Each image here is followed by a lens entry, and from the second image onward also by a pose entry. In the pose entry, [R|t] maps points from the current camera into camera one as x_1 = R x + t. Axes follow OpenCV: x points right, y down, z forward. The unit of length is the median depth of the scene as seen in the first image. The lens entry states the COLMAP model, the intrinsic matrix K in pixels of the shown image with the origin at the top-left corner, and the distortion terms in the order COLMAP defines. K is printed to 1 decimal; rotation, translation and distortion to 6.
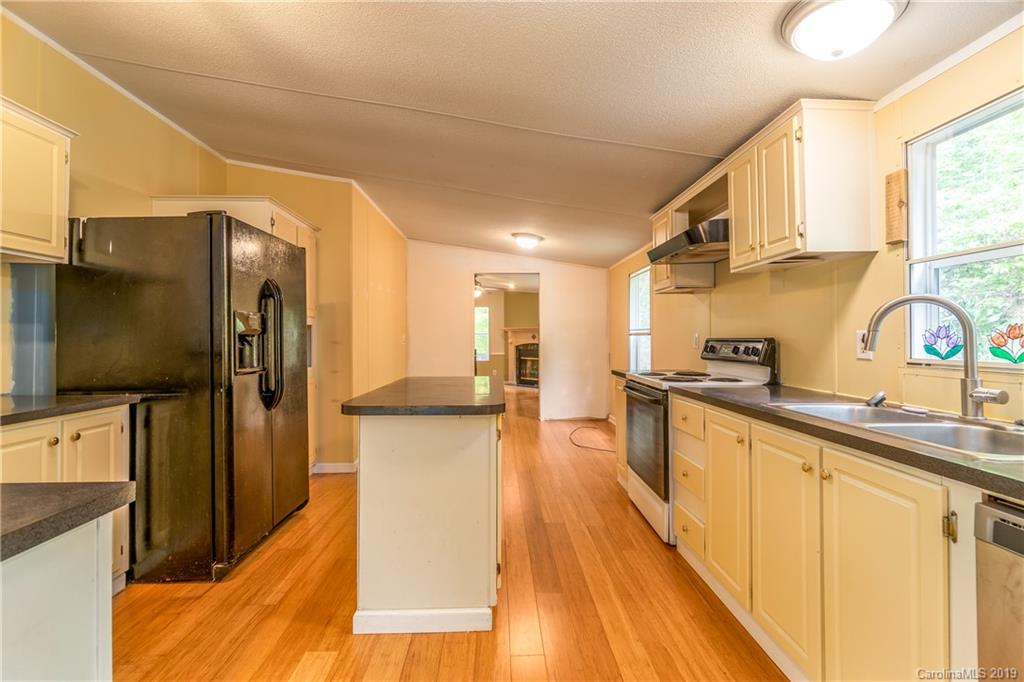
lens RADIAL K [[444.3, 0, 516.2], [0, 444.3, 337.0], [0, 0, 1]] dist [-0.000692, 0.000189]
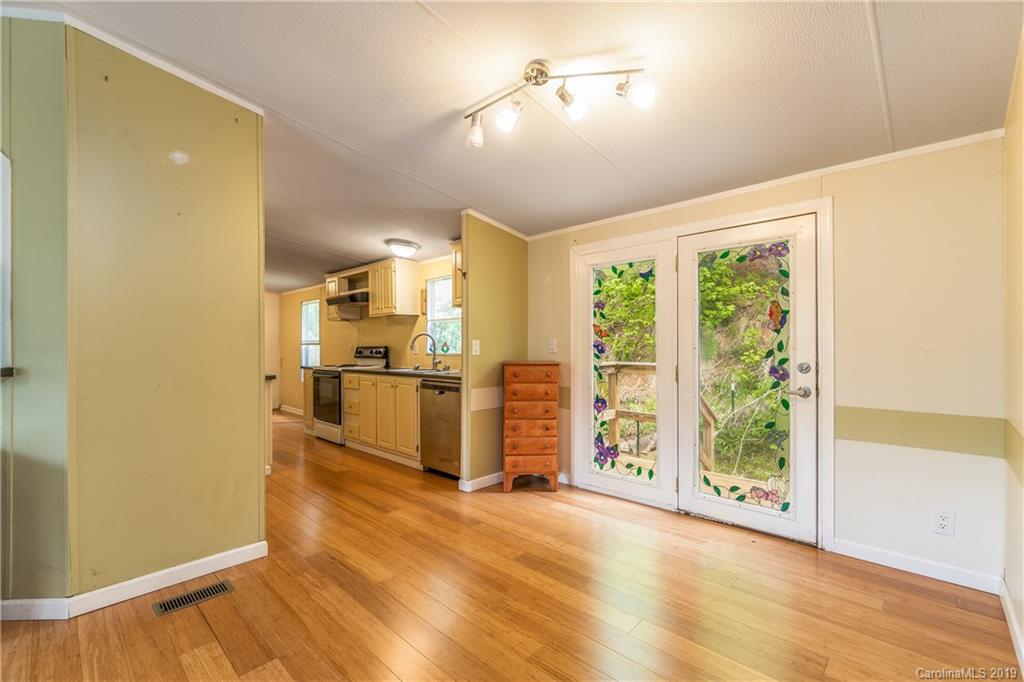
lens RADIAL K [[444.3, 0, 516.1], [0, 444.3, 346.2], [0, 0, 1]] dist [-0.000692, 0.000189]
pose [[0.714698, 0.004568, 0.699418, -0.531225], [-0.002457, 0.999989, -0.004021, 0.009415], [-0.699429, 0.001155, 0.714701, -1.070721]]
